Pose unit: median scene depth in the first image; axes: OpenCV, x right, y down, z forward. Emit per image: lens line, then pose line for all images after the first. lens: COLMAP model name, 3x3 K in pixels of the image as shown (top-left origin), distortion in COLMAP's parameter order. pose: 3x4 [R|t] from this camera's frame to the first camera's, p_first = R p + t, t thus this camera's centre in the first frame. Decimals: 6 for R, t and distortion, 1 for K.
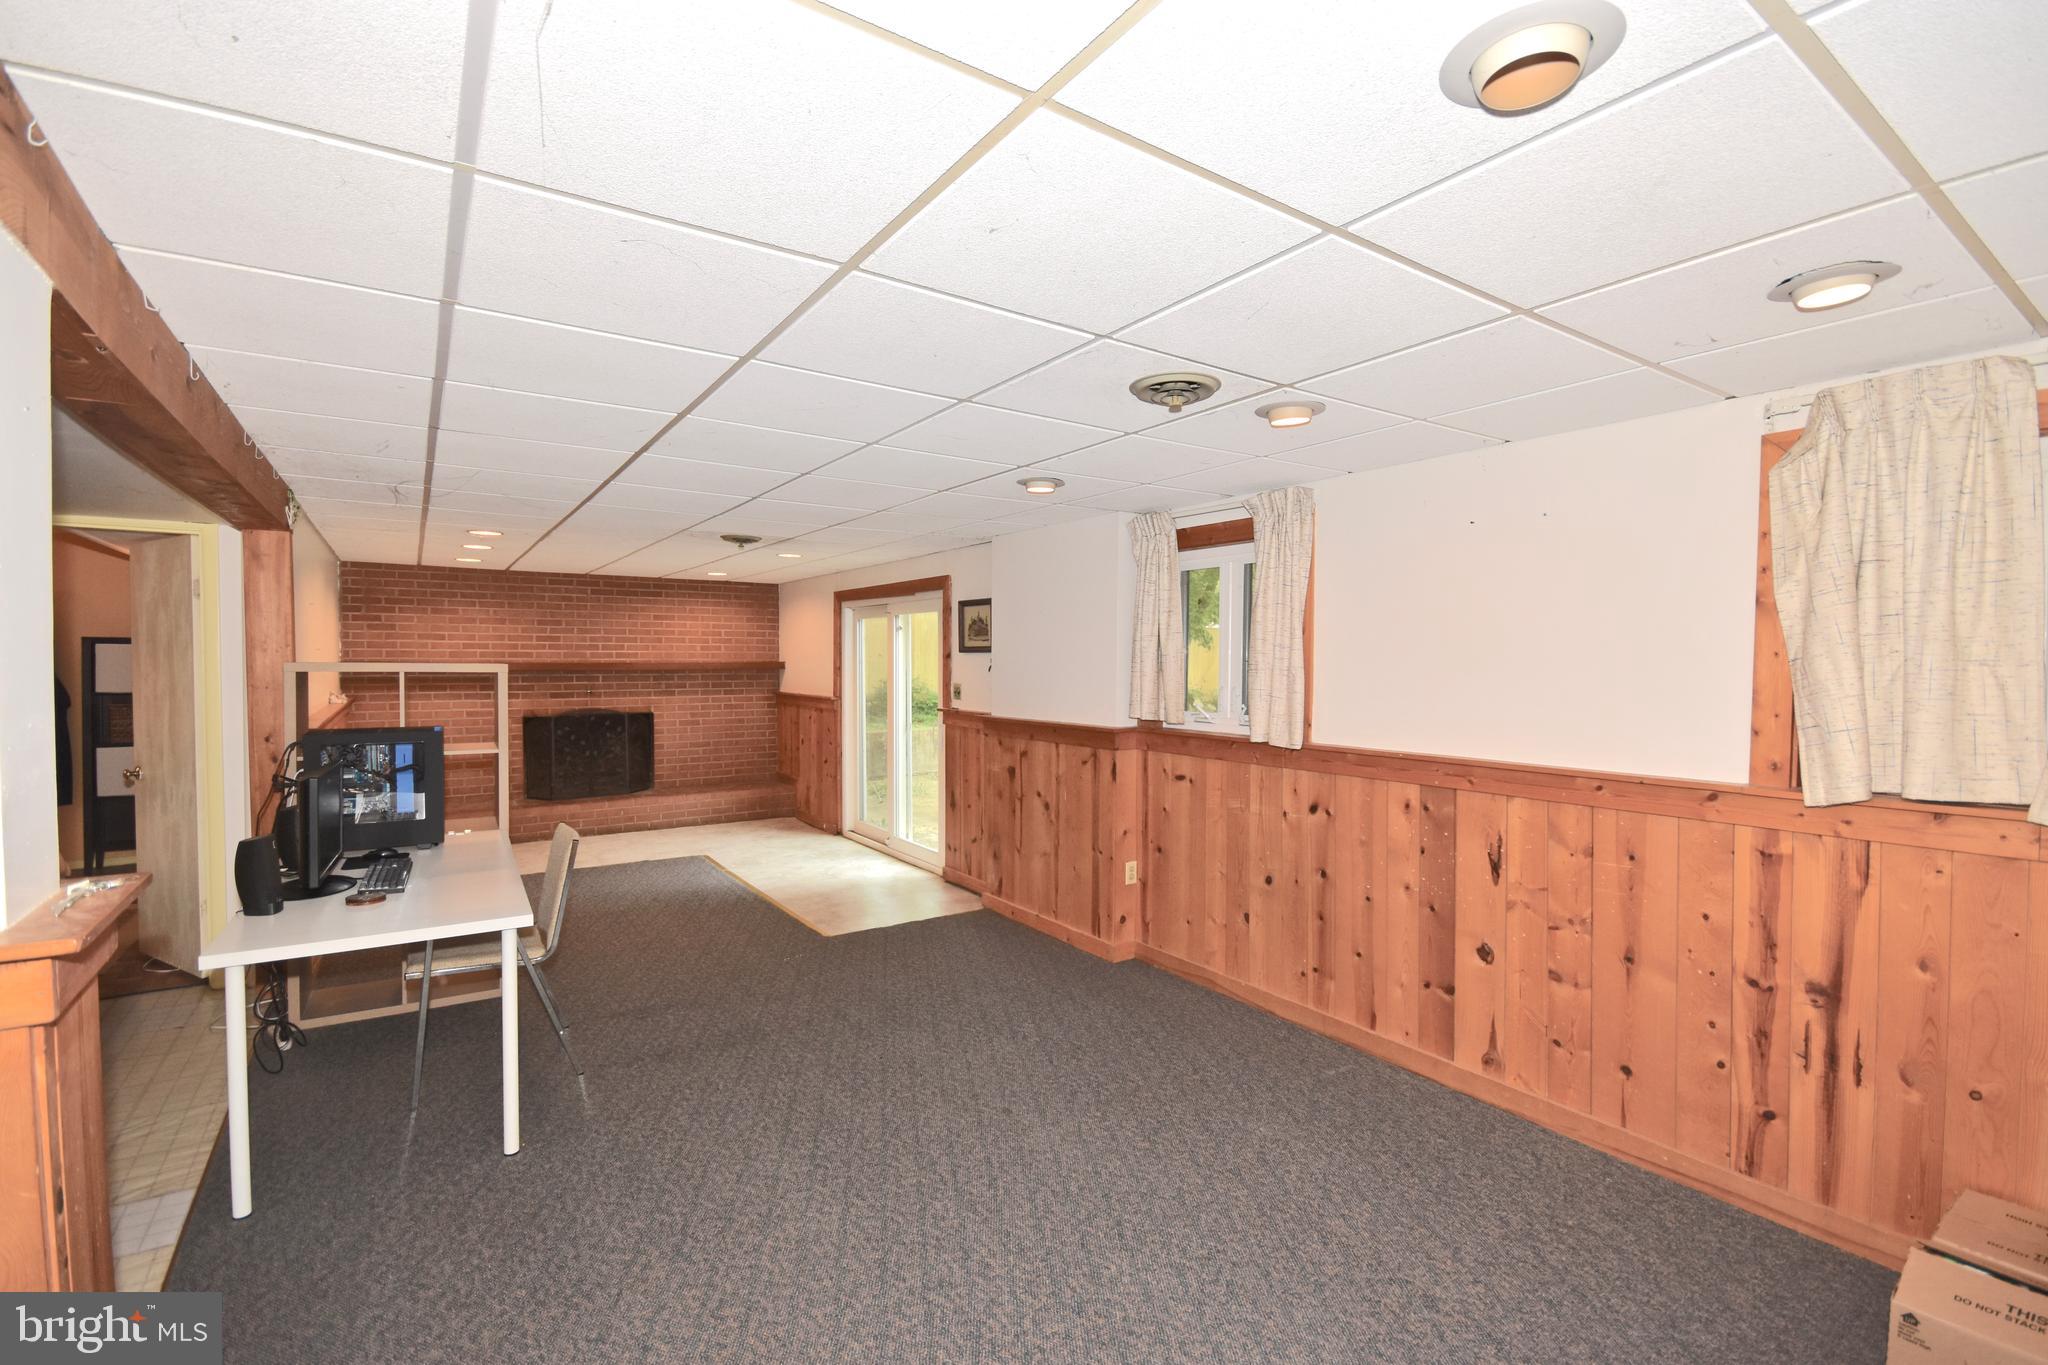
lens RADIAL K [[898.1, 0, 1022.7], [0, 898.1, 690.3], [0, 0, 1]] dist [-0.001802, -0.000583]
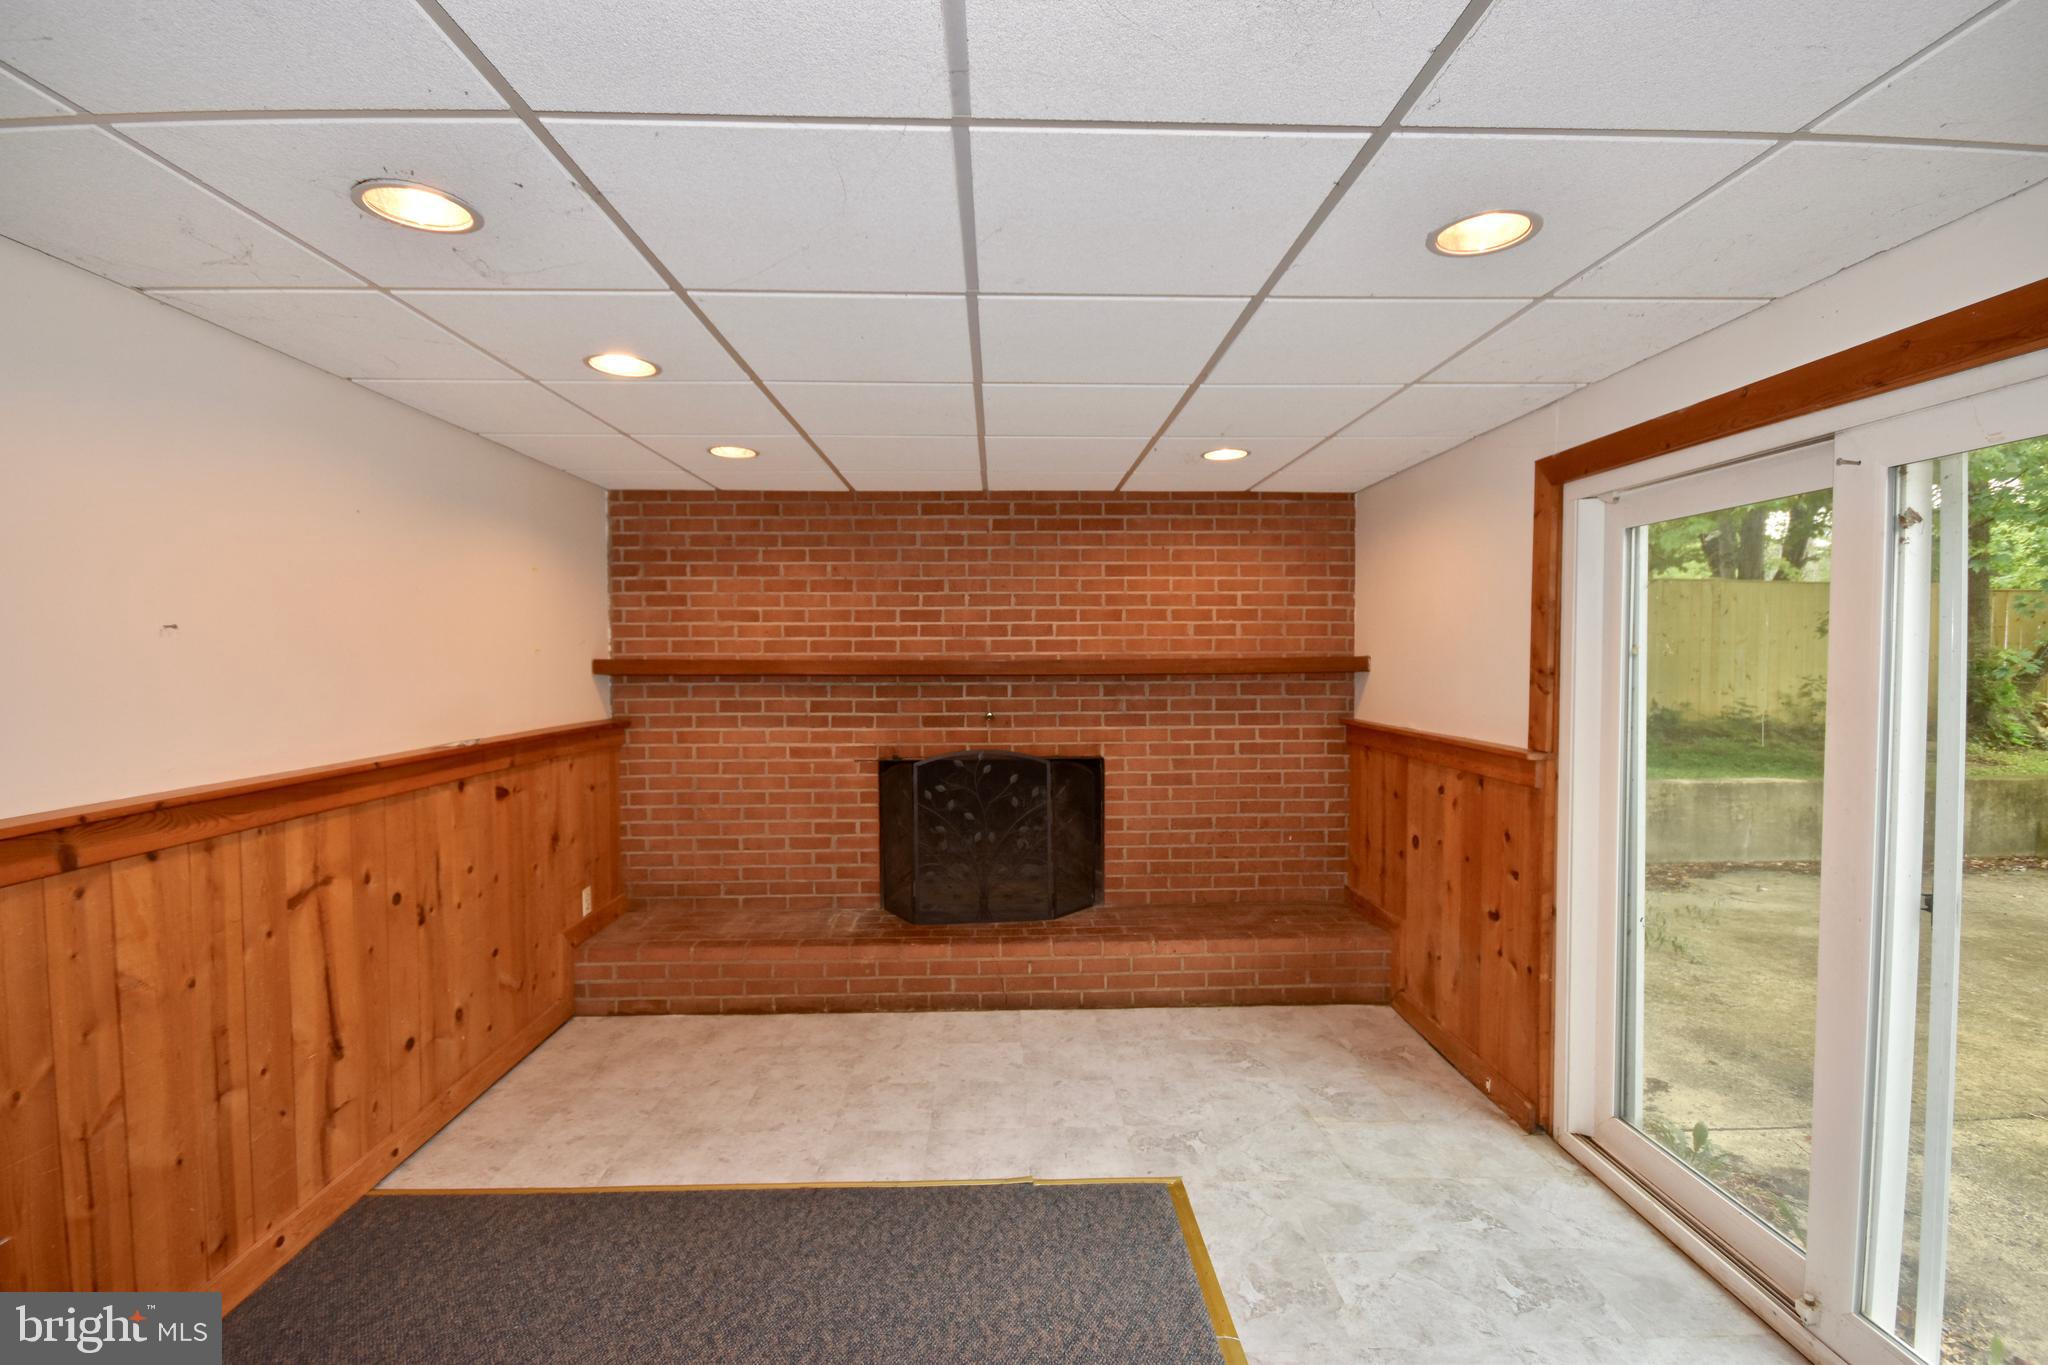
lens RADIAL K [[898.1, 0, 1022.7], [0, 898.1, 690.3], [0, 0, 1]] dist [-0.001802, -0.000583]
pose [[0.842653, 0.013087, -0.538298, -0.182698], [-0.011562, 0.999914, 0.006210, -0.016488], [0.538333, 0.000991, 0.842732, 0.565744]]
